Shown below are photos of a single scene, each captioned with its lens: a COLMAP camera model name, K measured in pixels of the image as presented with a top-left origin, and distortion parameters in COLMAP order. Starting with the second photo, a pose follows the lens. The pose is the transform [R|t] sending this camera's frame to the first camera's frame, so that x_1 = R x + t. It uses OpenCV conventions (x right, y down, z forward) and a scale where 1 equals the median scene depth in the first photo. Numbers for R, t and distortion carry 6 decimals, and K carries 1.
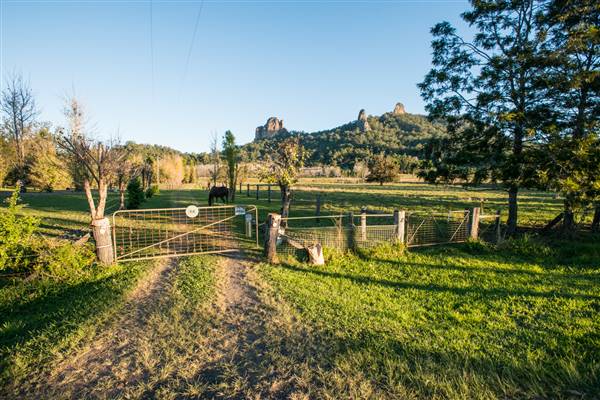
lens RADIAL K [[293.7, 0, 299.4], [0, 293.7, 201.6], [0, 0, 1]] dist [-0.057103, 0.017194]
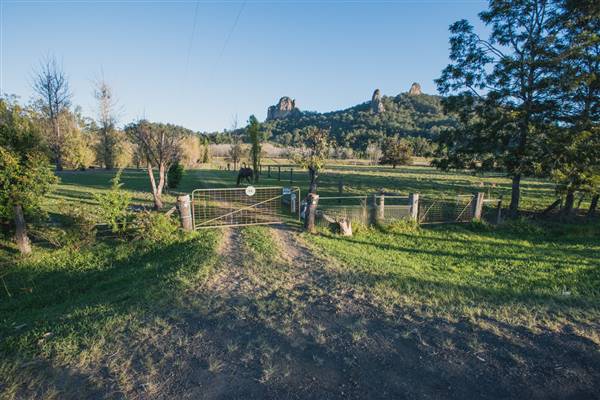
lens RADIAL K [[293.7, 0, 299.7], [0, 293.7, 202.8], [0, 0, 1]] dist [-0.057103, 0.017194]
pose [[0.999206, 0.020400, -0.034226, -0.059886], [-0.017993, 0.997440, 0.069210, -0.003927], [0.035550, -0.068539, 0.997015, -0.148820]]
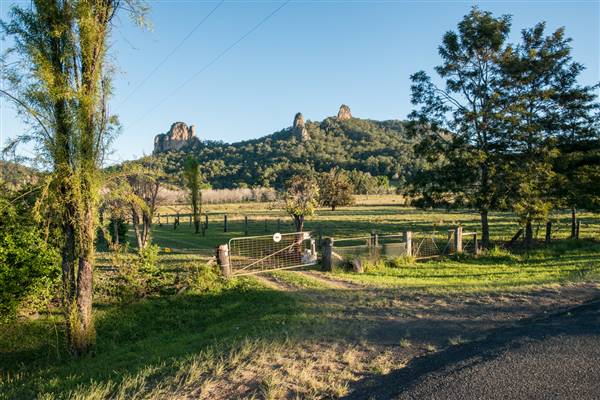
lens RADIAL K [[397.9, 0, 296.8], [0, 397.9, 201.7], [0, 0, 1]] dist [-0.038991, -0.001616]
pose [[0.979091, -0.029691, 0.201243, -0.356759], [0.046066, 0.995953, -0.077178, 0.008207], [-0.198136, 0.084835, 0.976496, -0.468505]]
